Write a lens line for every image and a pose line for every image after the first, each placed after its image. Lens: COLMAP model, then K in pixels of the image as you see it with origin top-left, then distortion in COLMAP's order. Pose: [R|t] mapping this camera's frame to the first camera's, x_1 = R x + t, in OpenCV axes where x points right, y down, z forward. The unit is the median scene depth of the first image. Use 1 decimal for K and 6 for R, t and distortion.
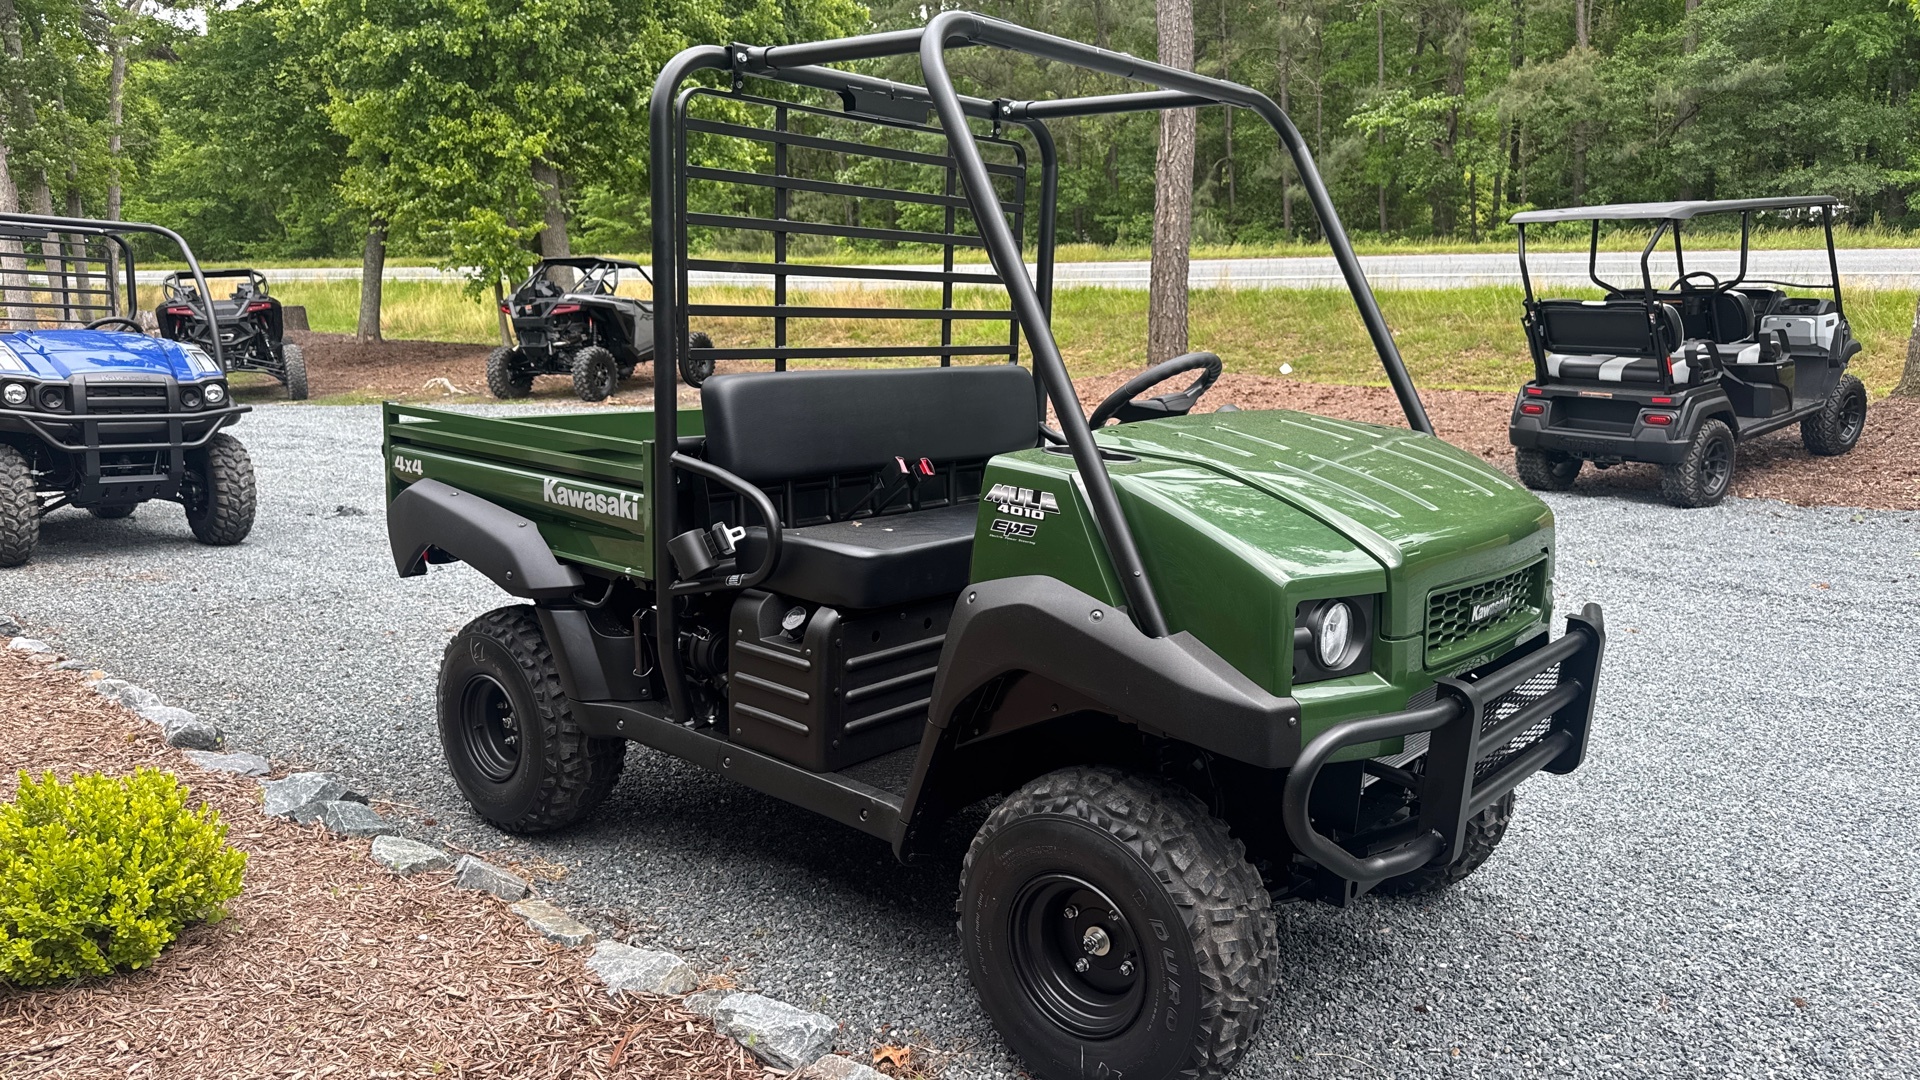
lens RADIAL K [[1369.1, 0, 968.3], [0, 1369.1, 541.6], [0, 0, 1]] dist [0.085393, 0.000747]
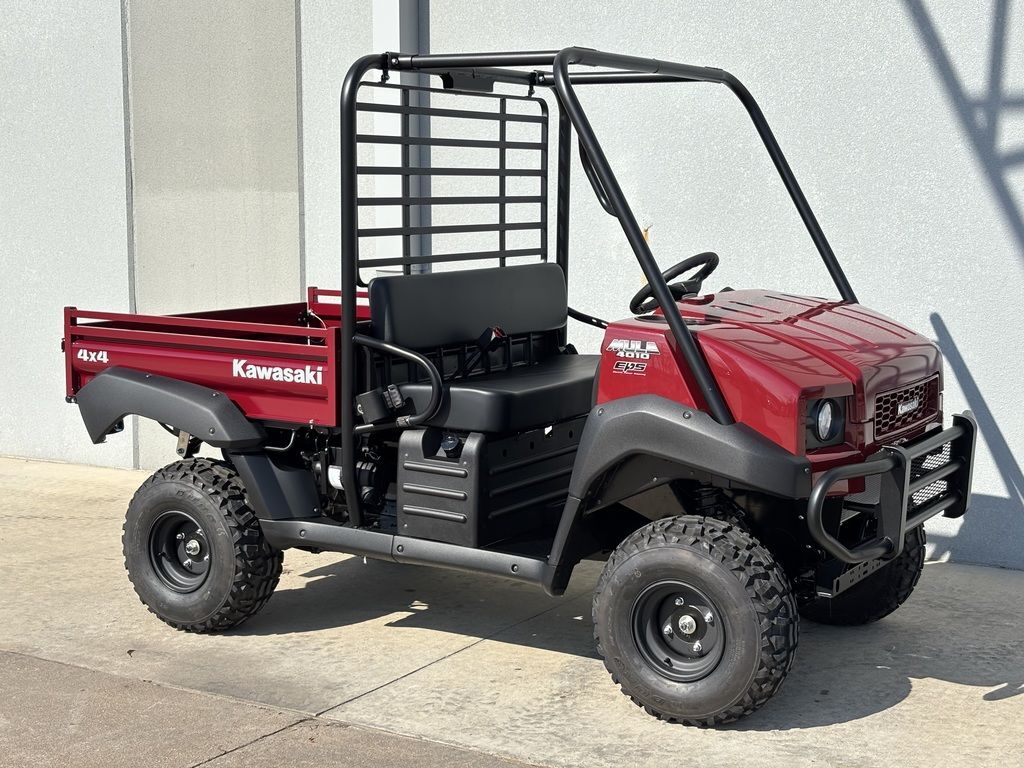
lens RADIAL K [[1569.6, 0, 513.5], [0, 1569.6, 386.8], [0, 0, 1]] dist [0.037582, 0.000000]
pose [[0.987555, -0.048460, 0.149620, -0.294229], [0.054988, 0.997693, -0.039810, 0.062658], [-0.147345, 0.047542, 0.987942, -0.618036]]
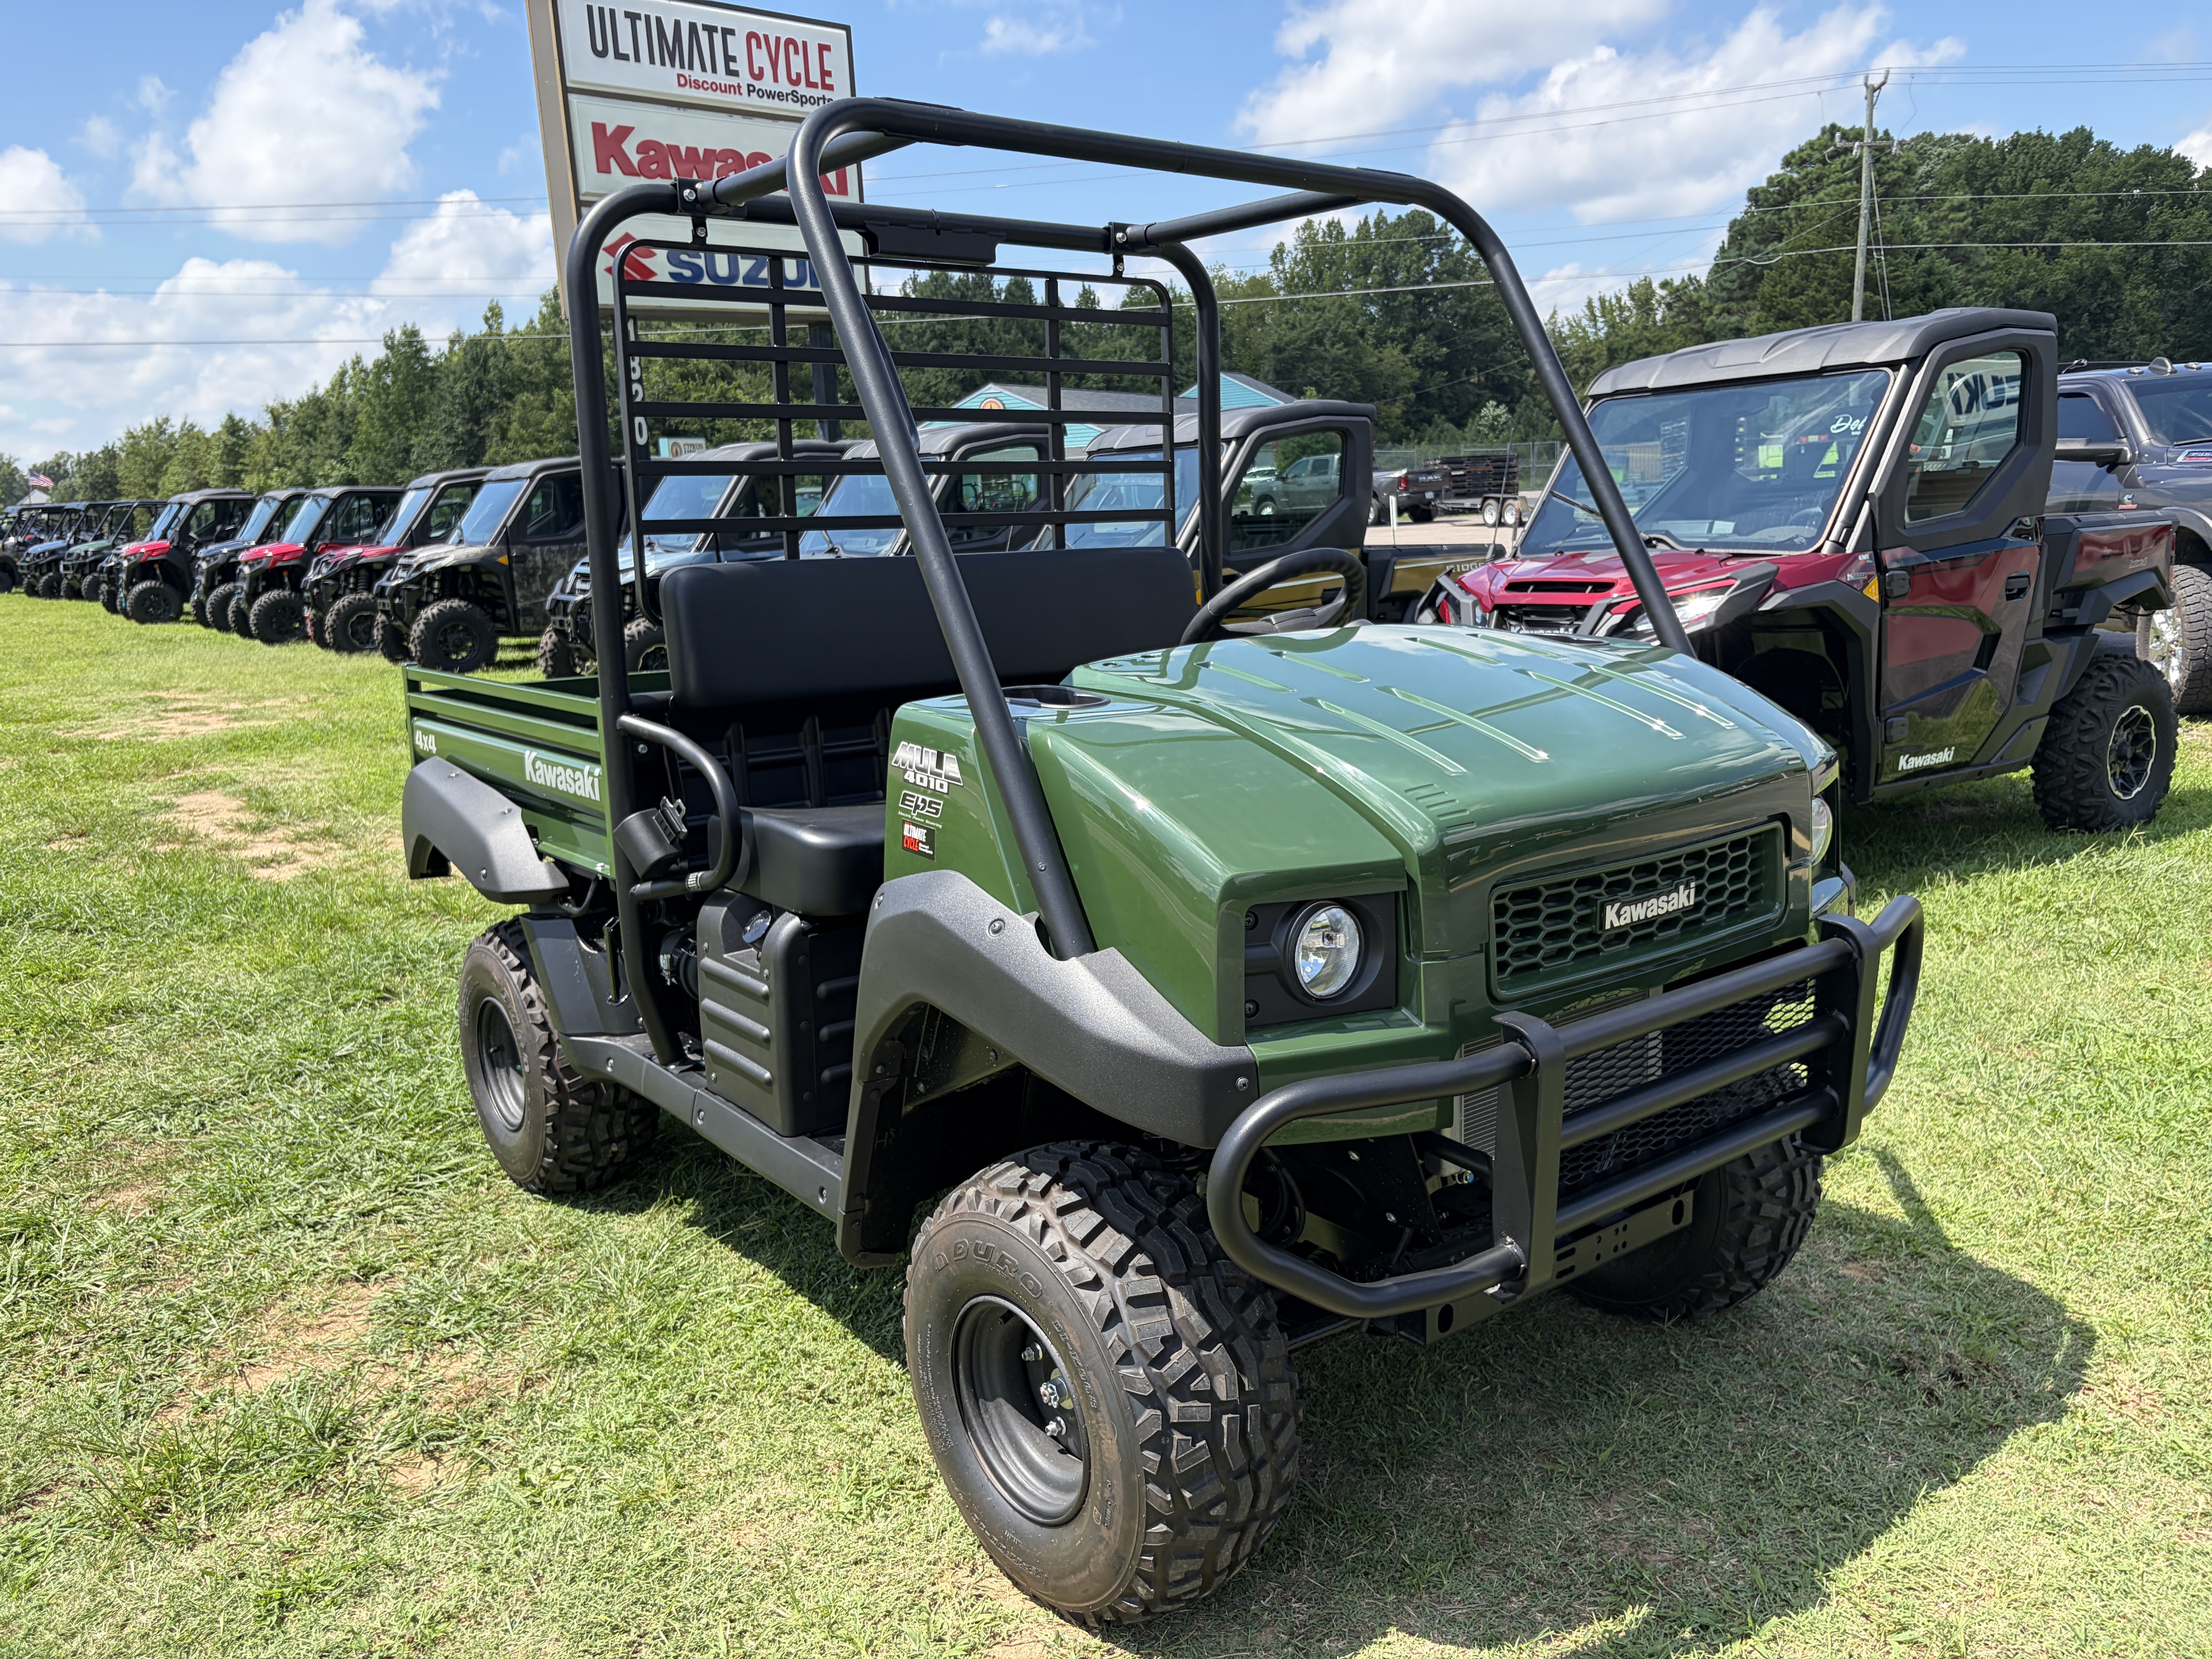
lens RADIAL K [[1678.0, 0, 1102.5], [0, 1678.0, 814.0], [0, 0, 1]] dist [0.062010, -0.056704]
pose [[0.977802, -0.026322, -0.207873, 0.242407], [0.027002, 0.999635, 0.000432, -0.002103], [0.207786, -0.006035, 0.978156, 0.128134]]
